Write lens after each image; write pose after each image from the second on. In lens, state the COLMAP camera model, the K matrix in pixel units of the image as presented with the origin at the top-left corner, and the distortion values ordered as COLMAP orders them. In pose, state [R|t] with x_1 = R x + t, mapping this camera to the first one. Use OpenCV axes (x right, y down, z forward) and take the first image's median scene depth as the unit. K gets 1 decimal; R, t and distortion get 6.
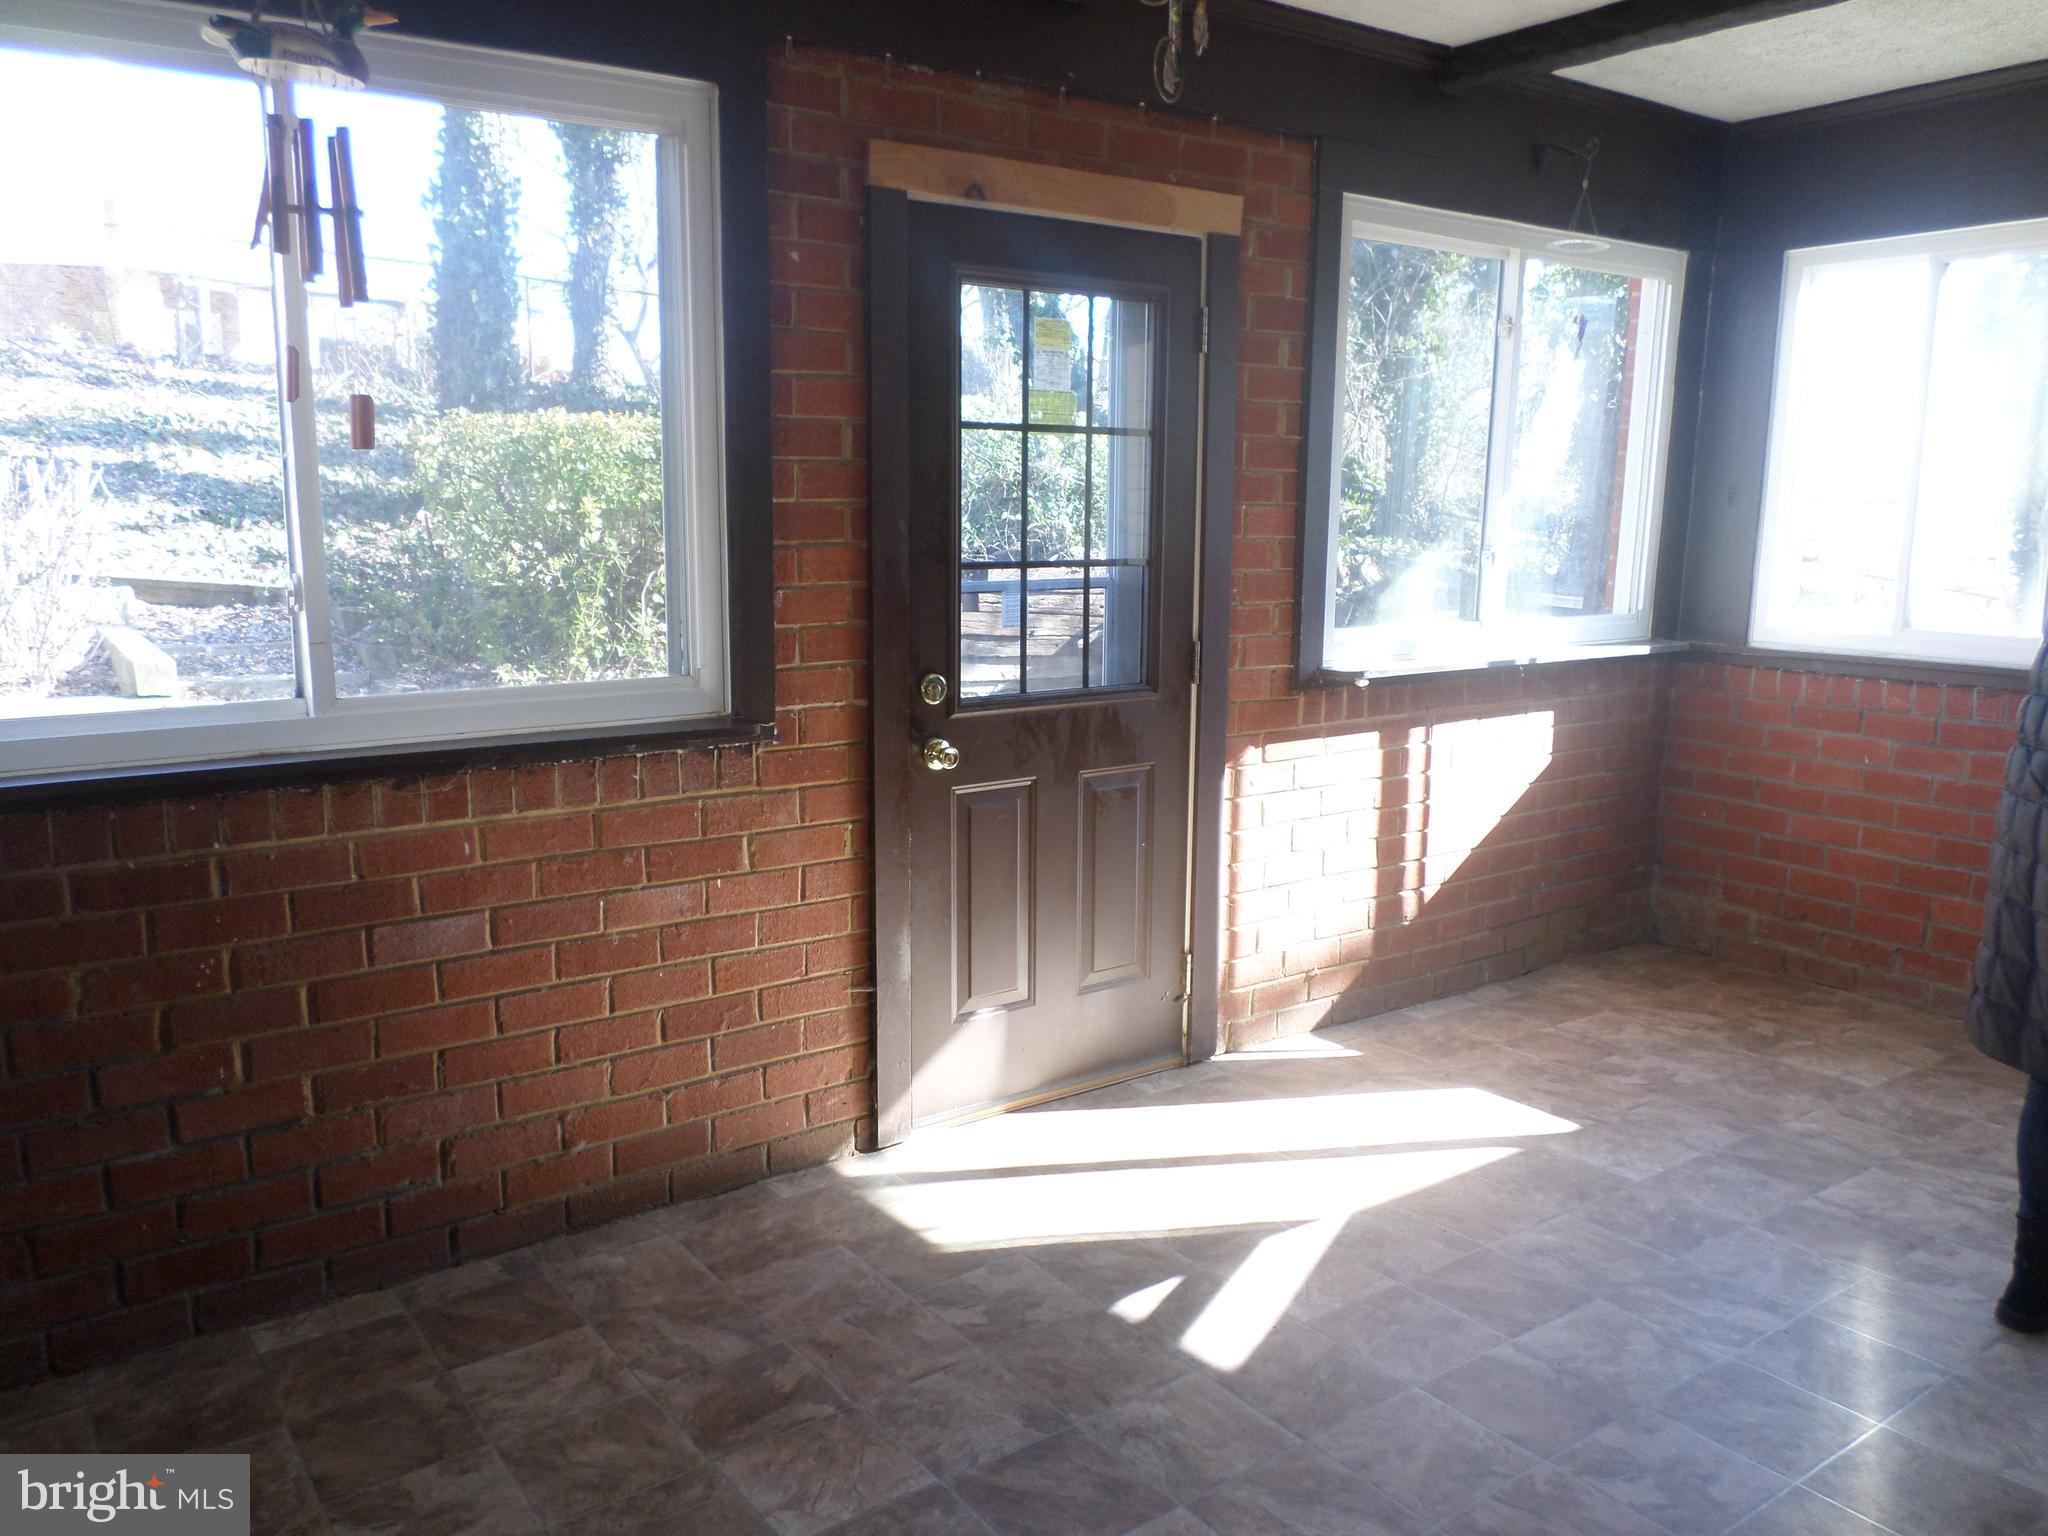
lens RADIAL K [[1564.3, 0, 1029.7], [0, 1564.3, 771.5], [0, 0, 1]] dist [-0.000202, -0.018596]
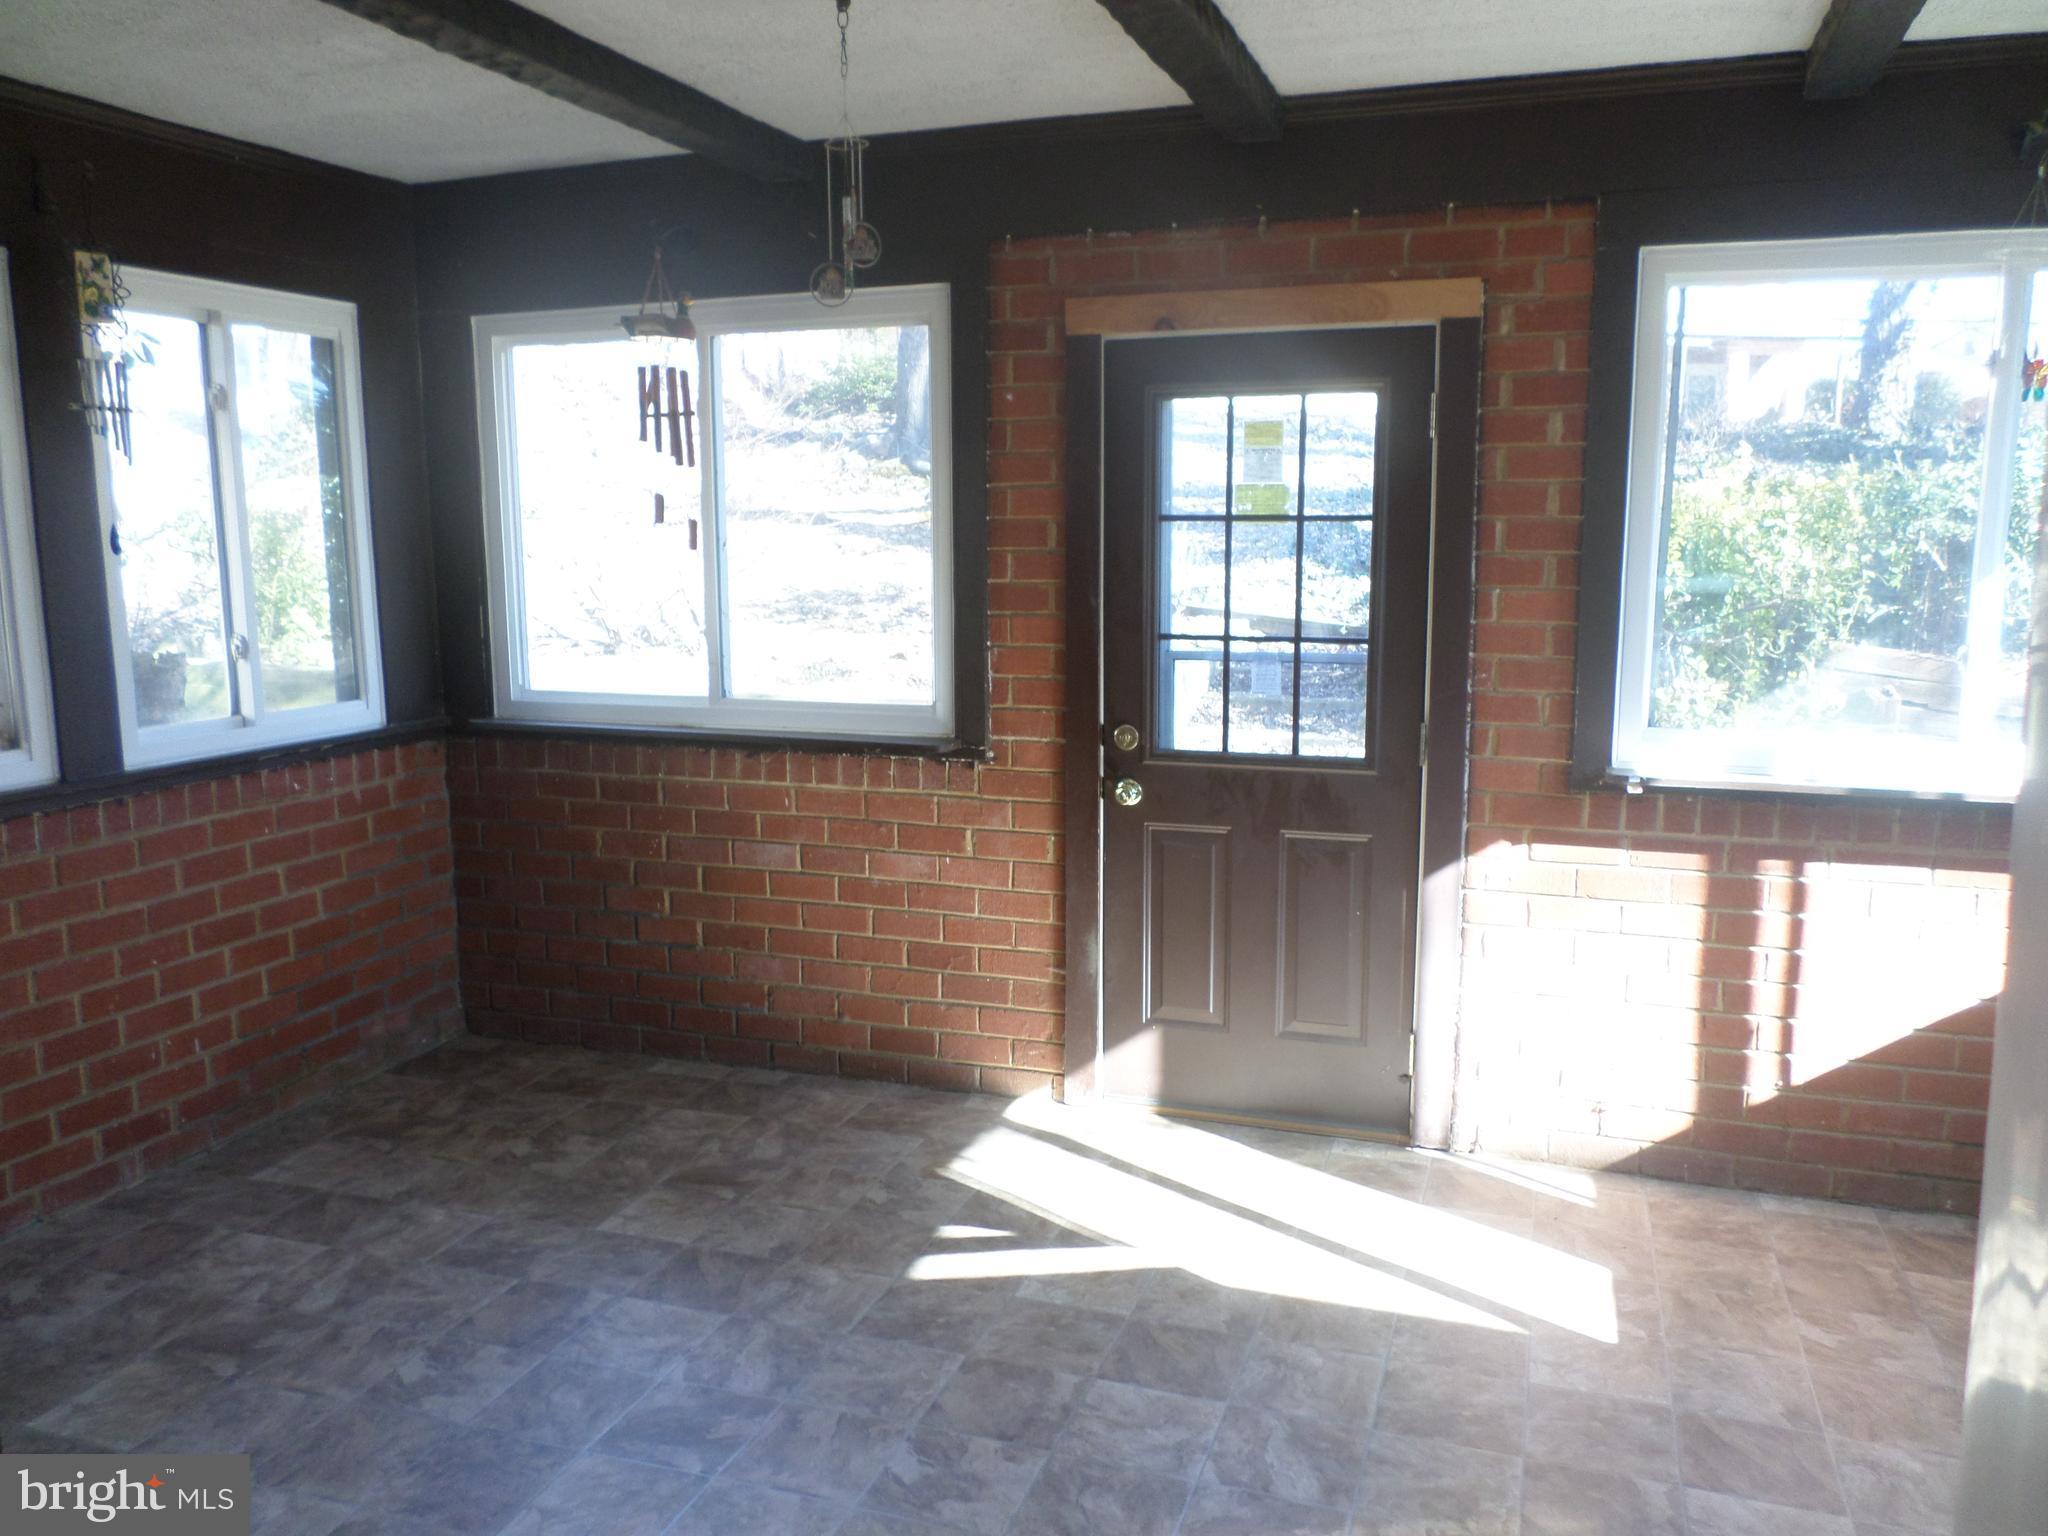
lens RADIAL K [[1564.3, 0, 1026.1], [0, 1564.3, 775.7], [0, 0, 1]] dist [-0.000202, -0.018596]
pose [[0.573617, 0.120128, -0.810267, 0.935867], [-0.137561, 0.989267, 0.049281, -0.077651], [0.807490, 0.083193, 0.583985, 0.256687]]
